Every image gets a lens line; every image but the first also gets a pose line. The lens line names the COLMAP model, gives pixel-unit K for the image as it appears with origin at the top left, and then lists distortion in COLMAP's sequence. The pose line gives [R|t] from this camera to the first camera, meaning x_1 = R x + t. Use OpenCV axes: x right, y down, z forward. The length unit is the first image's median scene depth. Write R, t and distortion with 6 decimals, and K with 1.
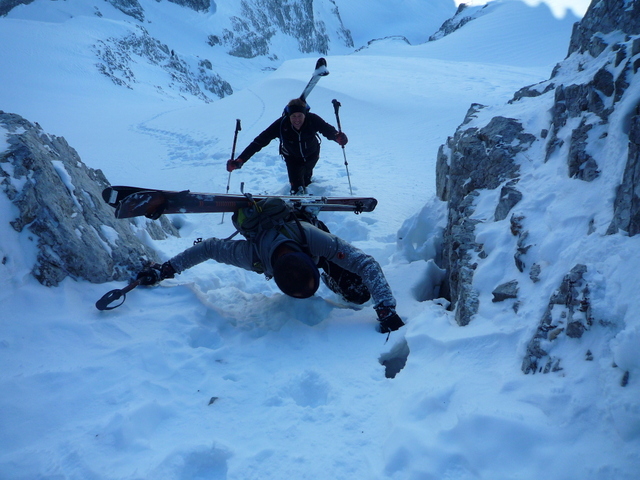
lens RADIAL K [[507.8, 0, 319.6], [0, 507.8, 243.2], [0, 0, 1]] dist [-0.023014, -0.004486]
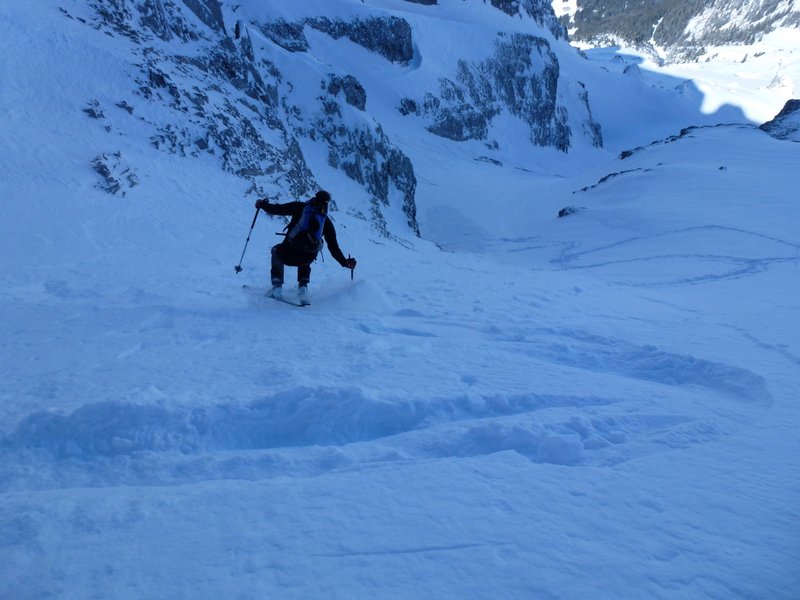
lens RADIAL K [[586.0, 0, 406.7], [0, 586.0, 291.6], [0, 0, 1]] dist [-0.031897, 0.002529]
pose [[0.973027, 0.155654, -0.170267, -0.045030], [-0.175293, 0.978677, -0.107067, -0.083865], [0.149971, 0.134025, 0.979564, 0.282419]]
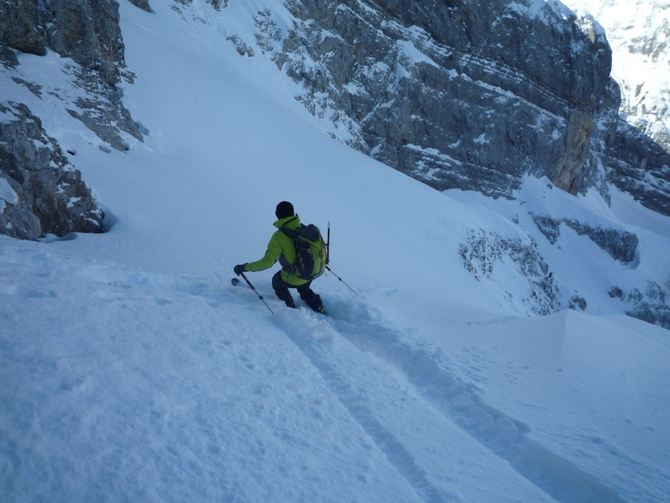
lens RADIAL K [[531.6, 0, 329.2], [0, 531.6, 251.9], [0, 0, 1]] dist [-0.023014, -0.004486]
pose [[0.667279, 0.393445, -0.632408, 0.013378], [-0.604135, 0.782520, -0.150612, -0.008717], [0.435614, 0.482560, 0.759853, 0.029233]]
